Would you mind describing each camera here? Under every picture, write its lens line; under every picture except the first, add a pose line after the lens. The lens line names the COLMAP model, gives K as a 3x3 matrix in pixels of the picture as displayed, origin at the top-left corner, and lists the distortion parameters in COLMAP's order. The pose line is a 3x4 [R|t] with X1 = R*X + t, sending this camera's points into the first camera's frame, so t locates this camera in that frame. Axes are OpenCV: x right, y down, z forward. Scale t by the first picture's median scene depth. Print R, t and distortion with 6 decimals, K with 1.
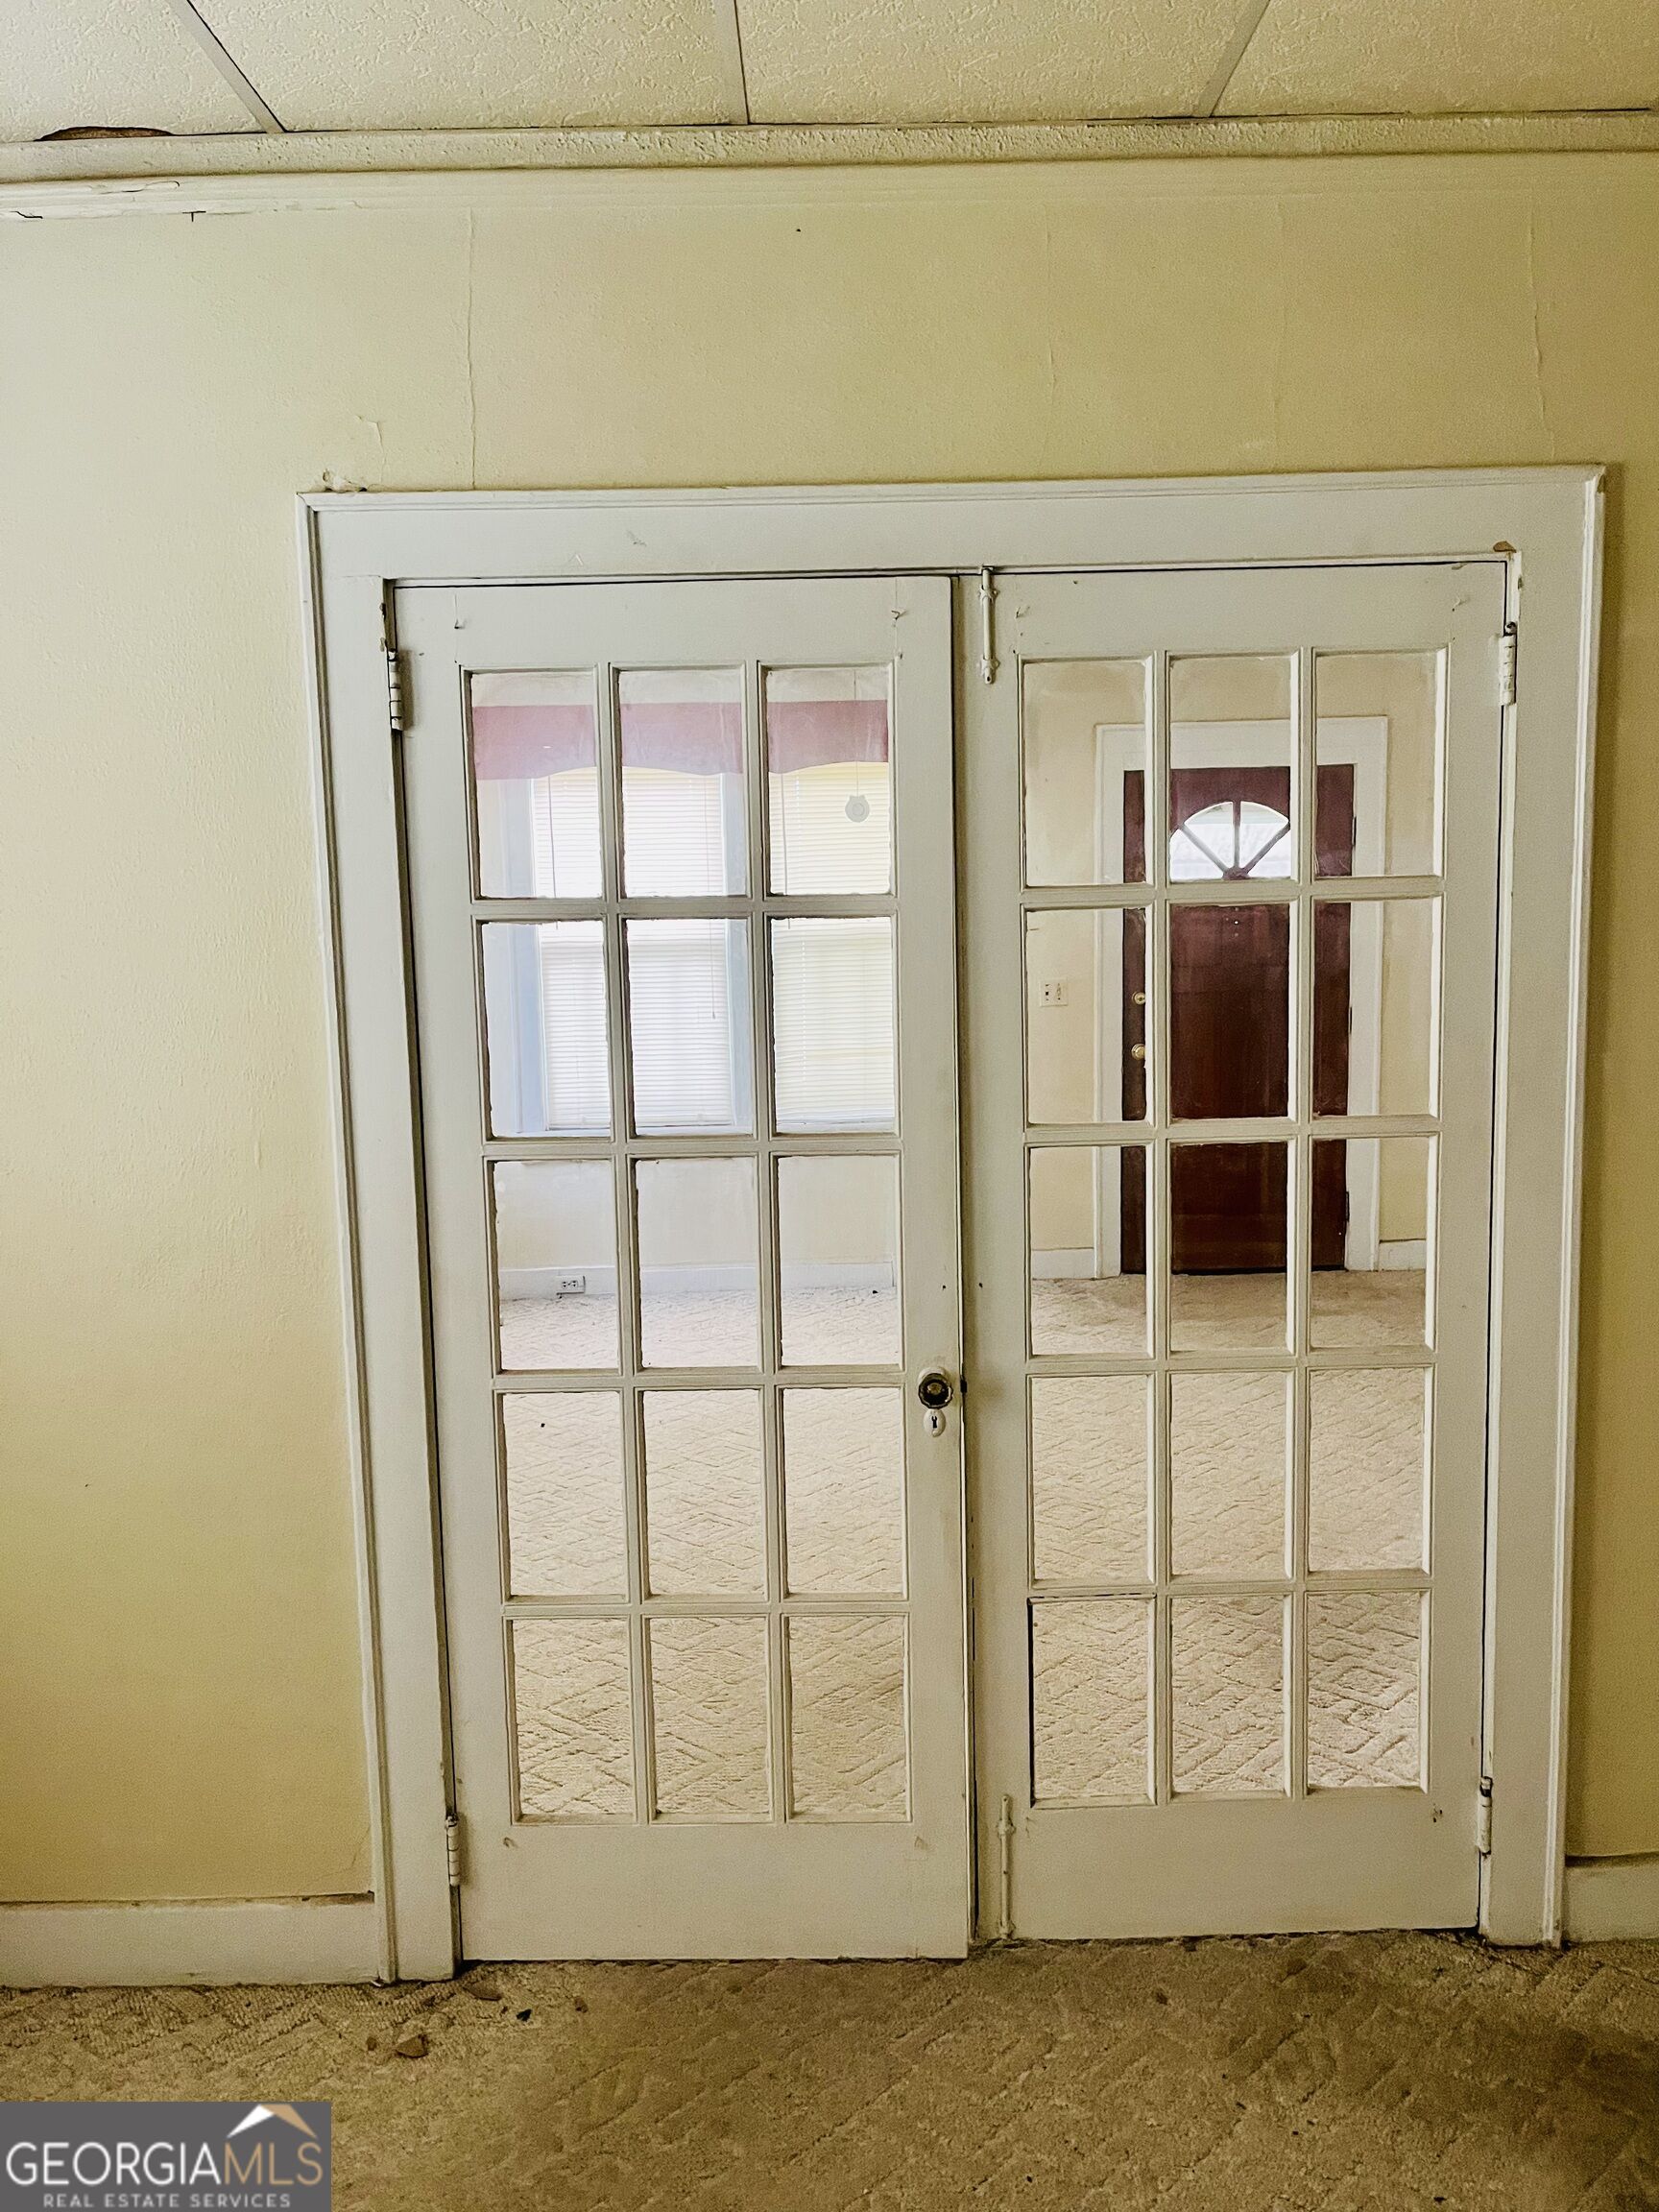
lens RADIAL K [[1674.7, 0, 829.5], [0, 1674.7, 1106.0], [0, 0, 1]] dist [0.077721, -0.122565]
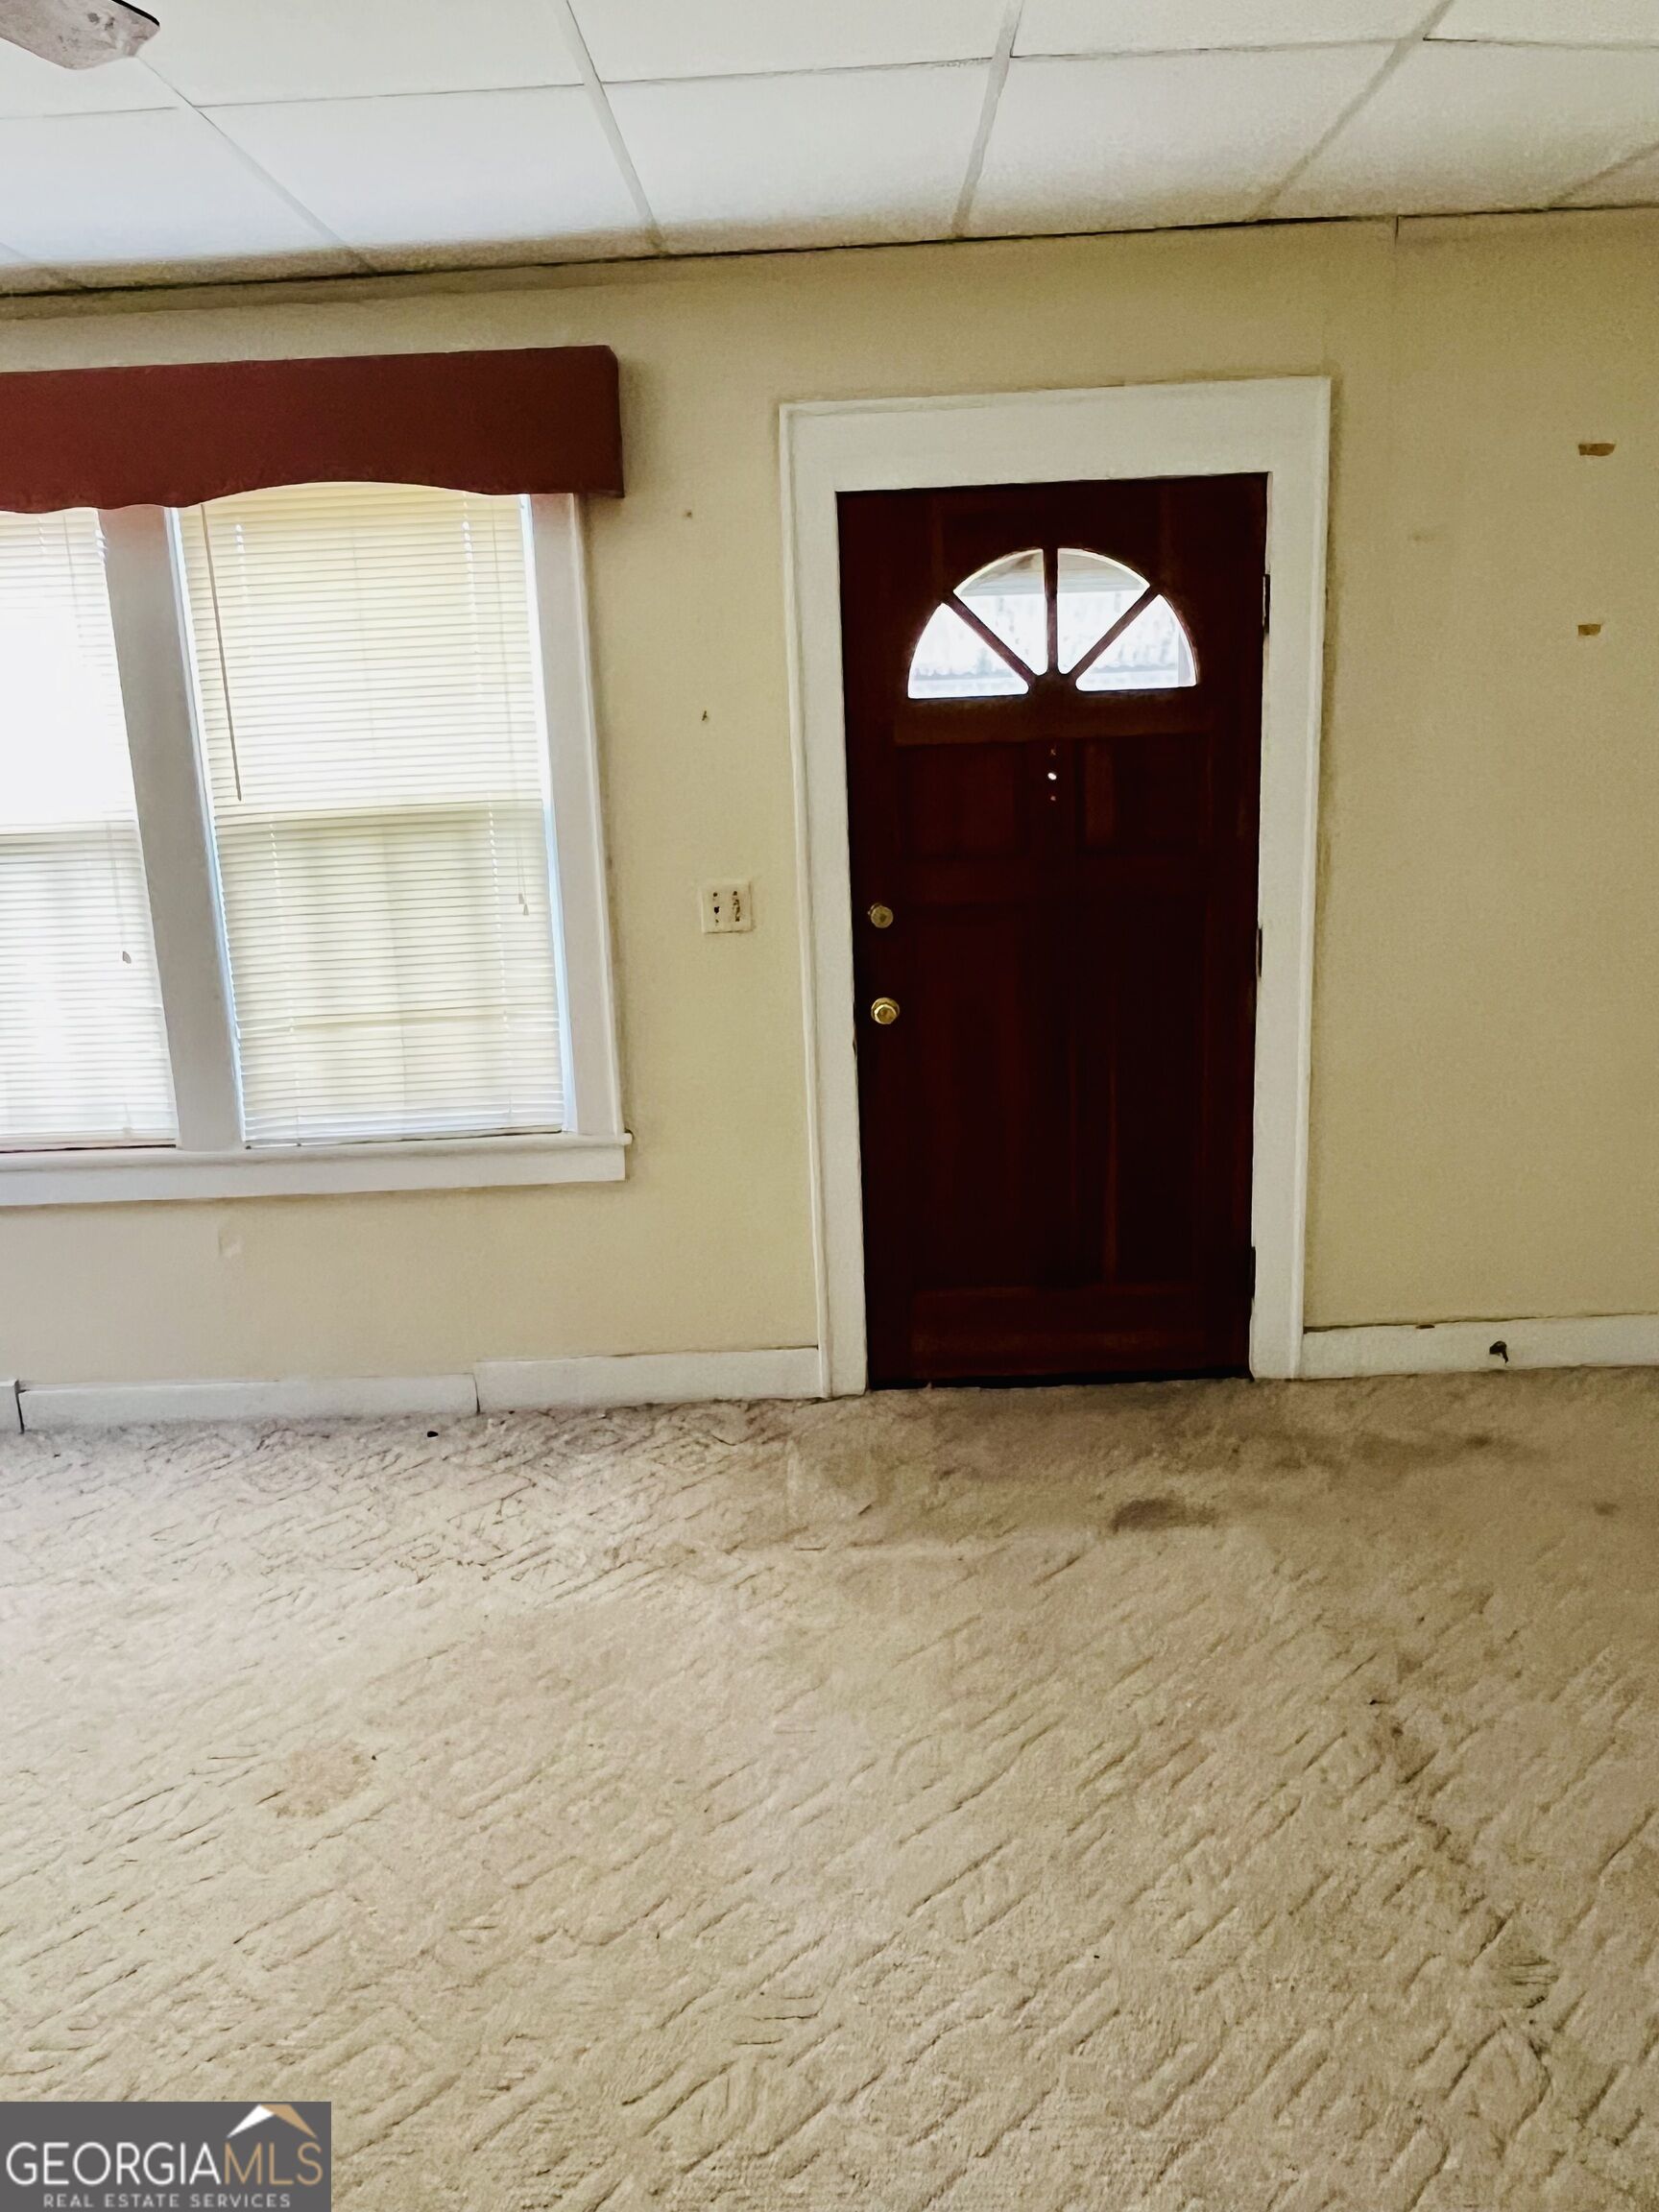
lens RADIAL K [[1581.3, 0, 829.5], [0, 1581.3, 1106.0], [0, 0, 1]] dist [-0.049237, -0.000834]
pose [[0.999214, -0.017781, -0.035424, 0.184795], [0.021540, 0.993839, 0.108721, -0.058250], [0.033273, -0.109399, 0.993441, 0.473165]]
